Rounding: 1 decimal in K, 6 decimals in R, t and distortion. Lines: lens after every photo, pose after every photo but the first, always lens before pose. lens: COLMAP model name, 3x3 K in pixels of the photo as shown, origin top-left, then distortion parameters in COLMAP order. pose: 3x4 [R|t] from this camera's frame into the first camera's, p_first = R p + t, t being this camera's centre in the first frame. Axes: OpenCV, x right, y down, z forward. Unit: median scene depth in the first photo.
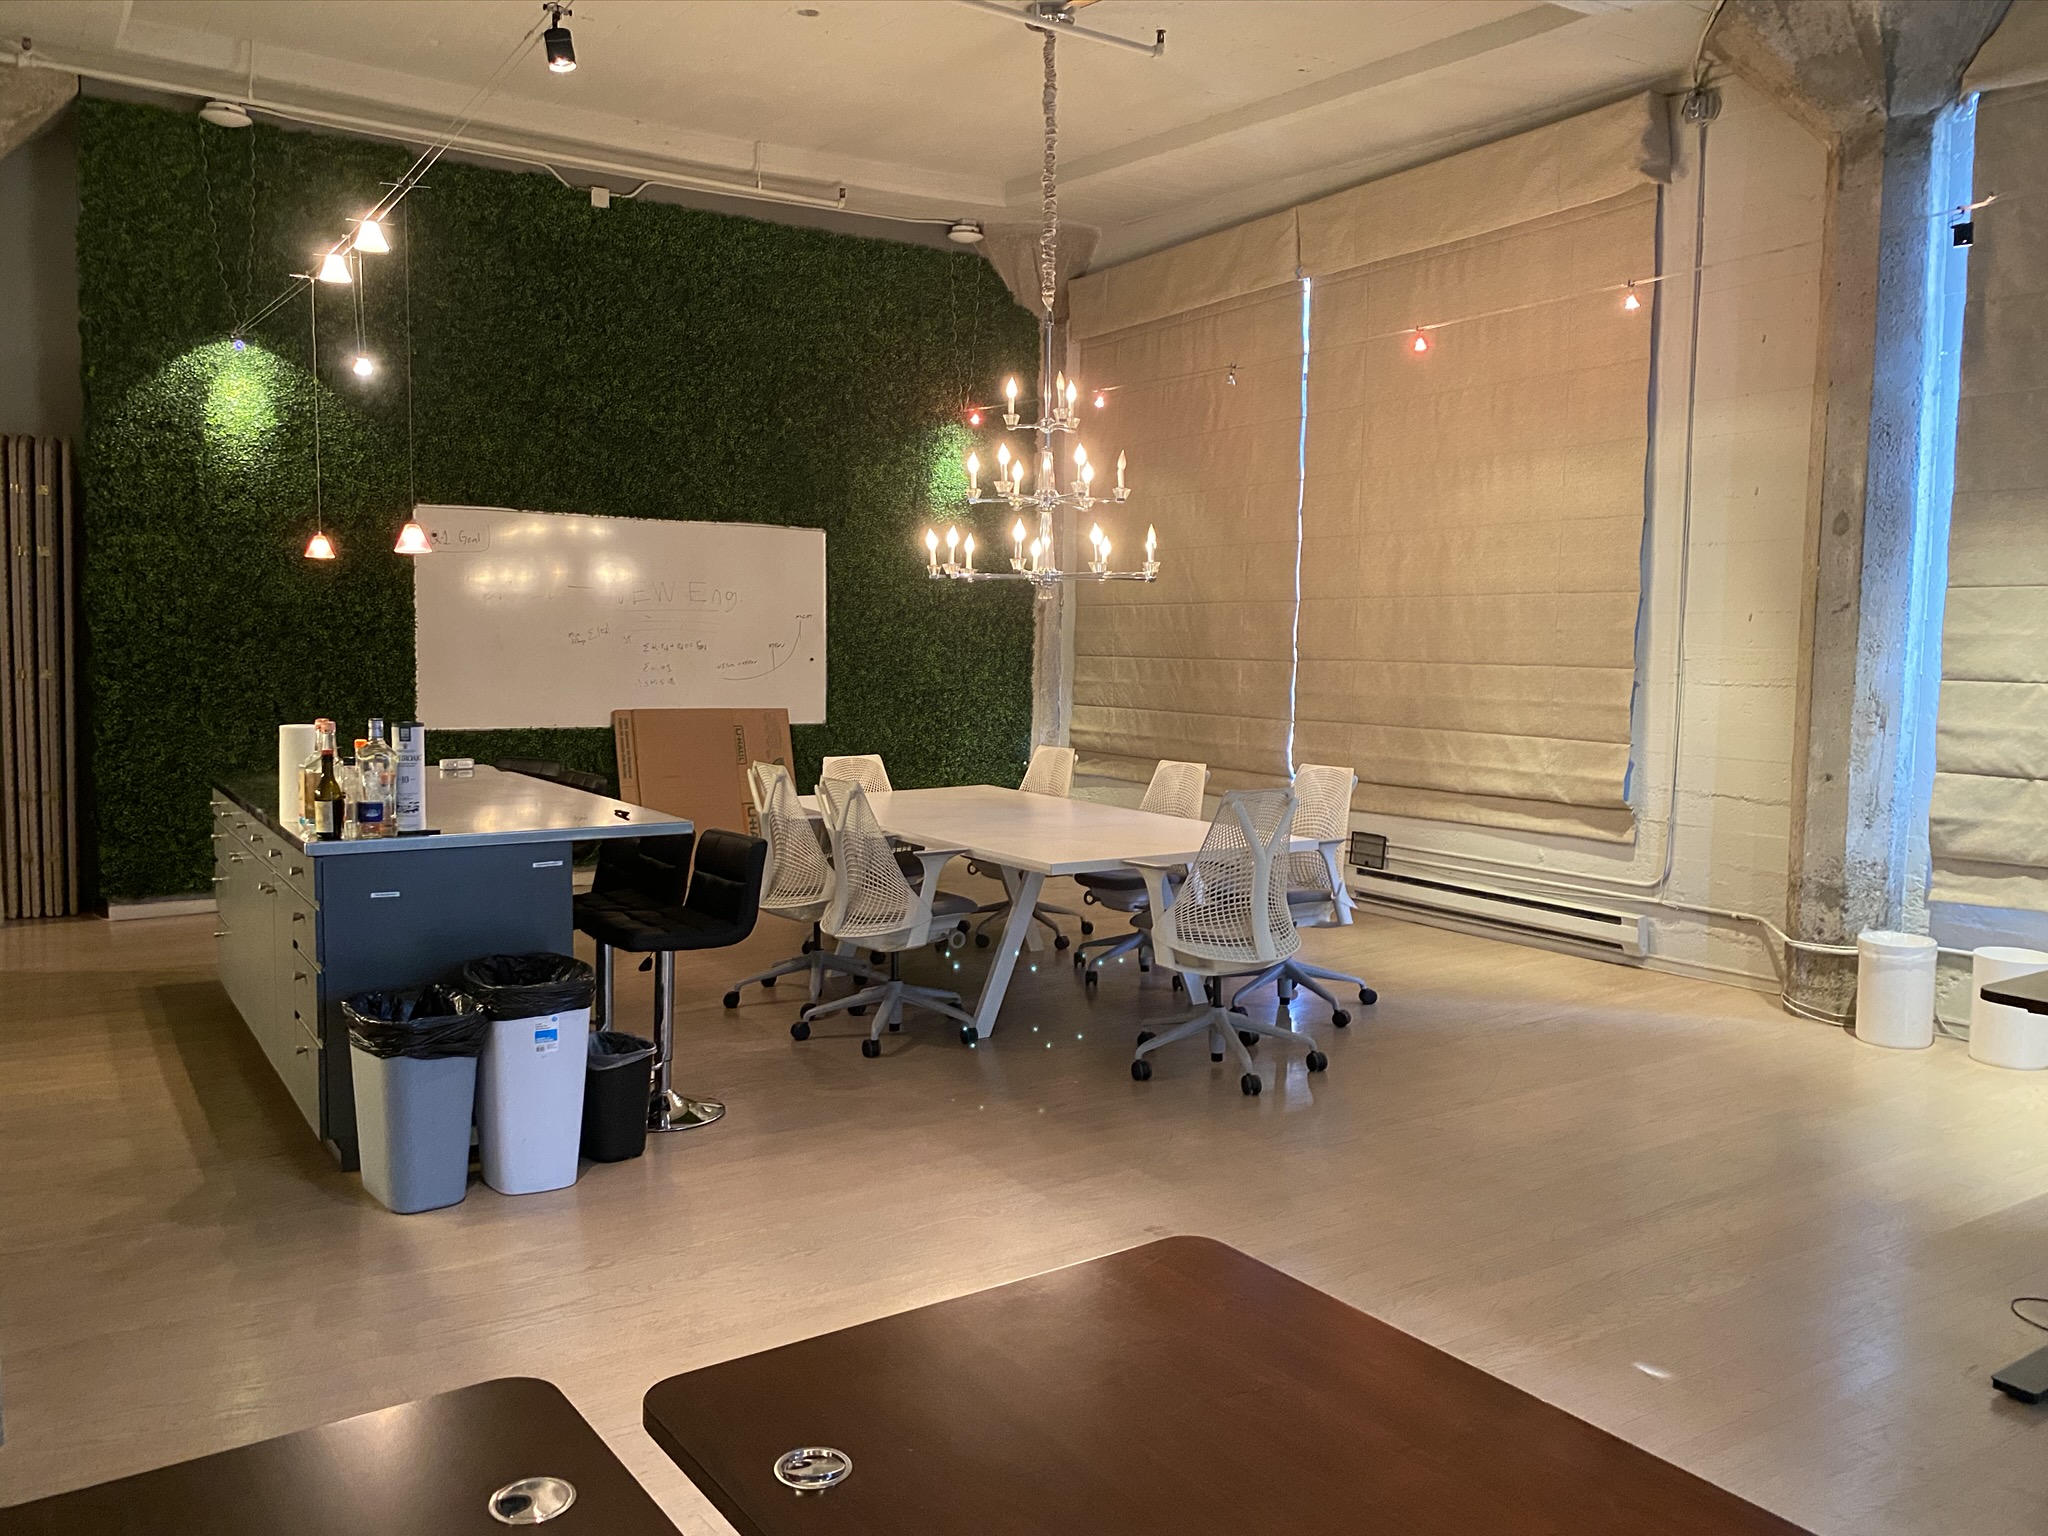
lens RADIAL K [[1549.6, 0, 1024.0], [0, 1549.6, 768.0], [0, 0, 1]] dist [-0.003985, -0.005530]
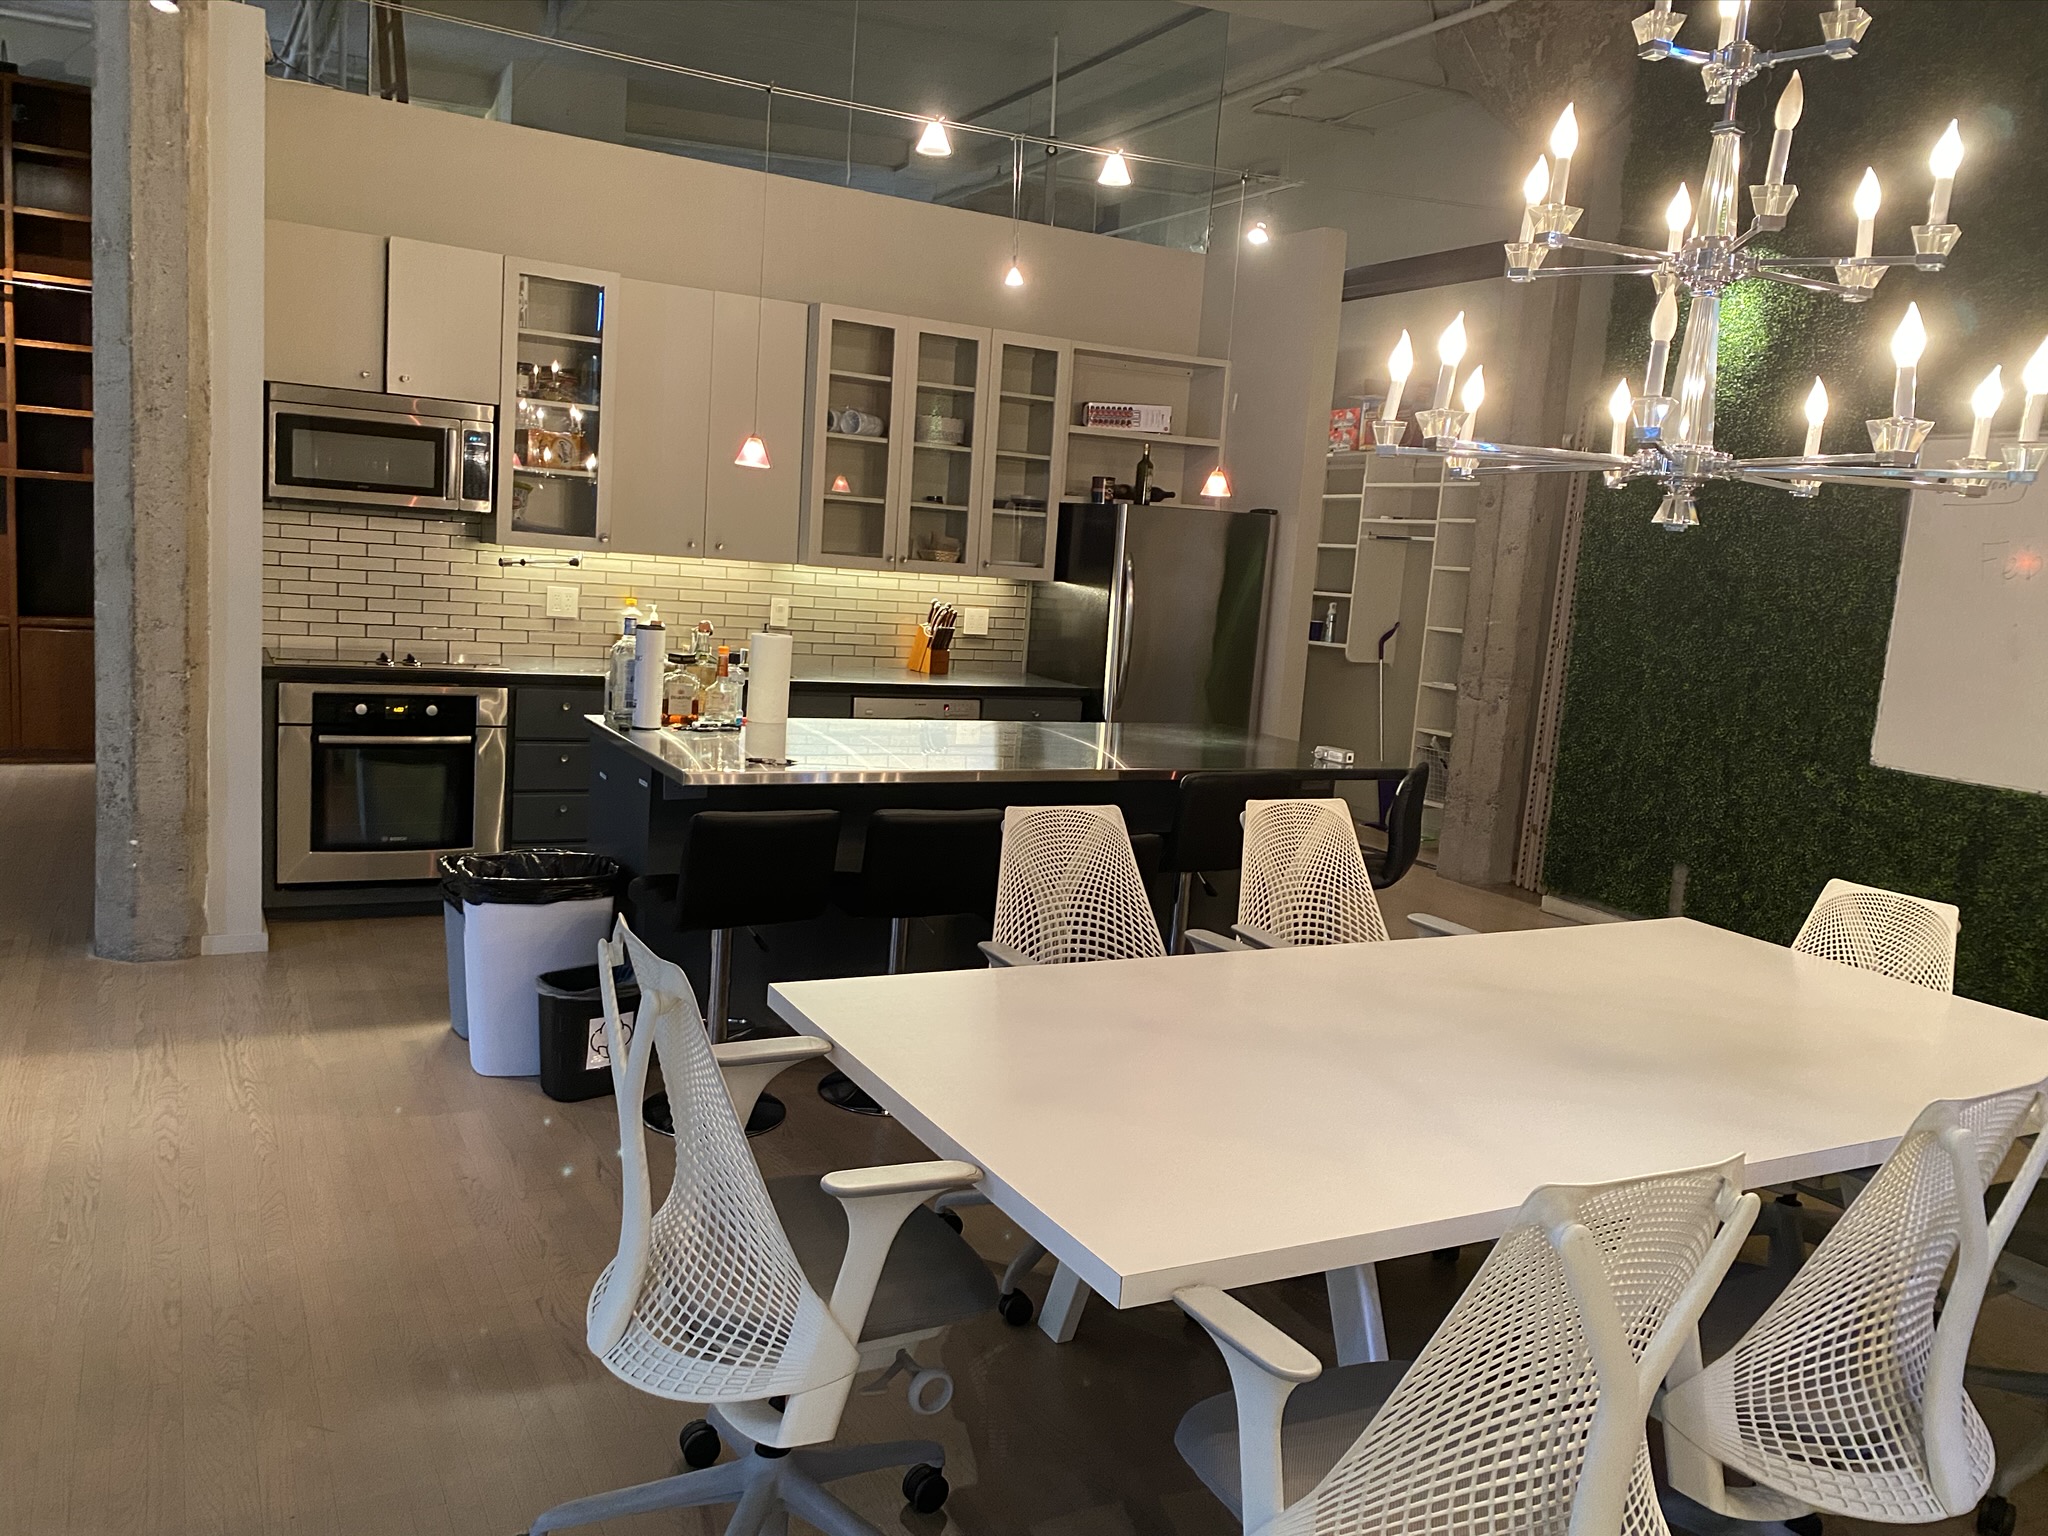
lens RADIAL K [[1583.5, 0, 1024.0], [0, 1583.5, 768.0], [0, 0, 1]] dist [0.001559, -0.001043]
pose [[-0.080165, 0.126802, -0.988683, 0.347459], [-0.153644, 0.978450, 0.137948, -0.065227], [0.984869, 0.162964, -0.058955, 0.696913]]
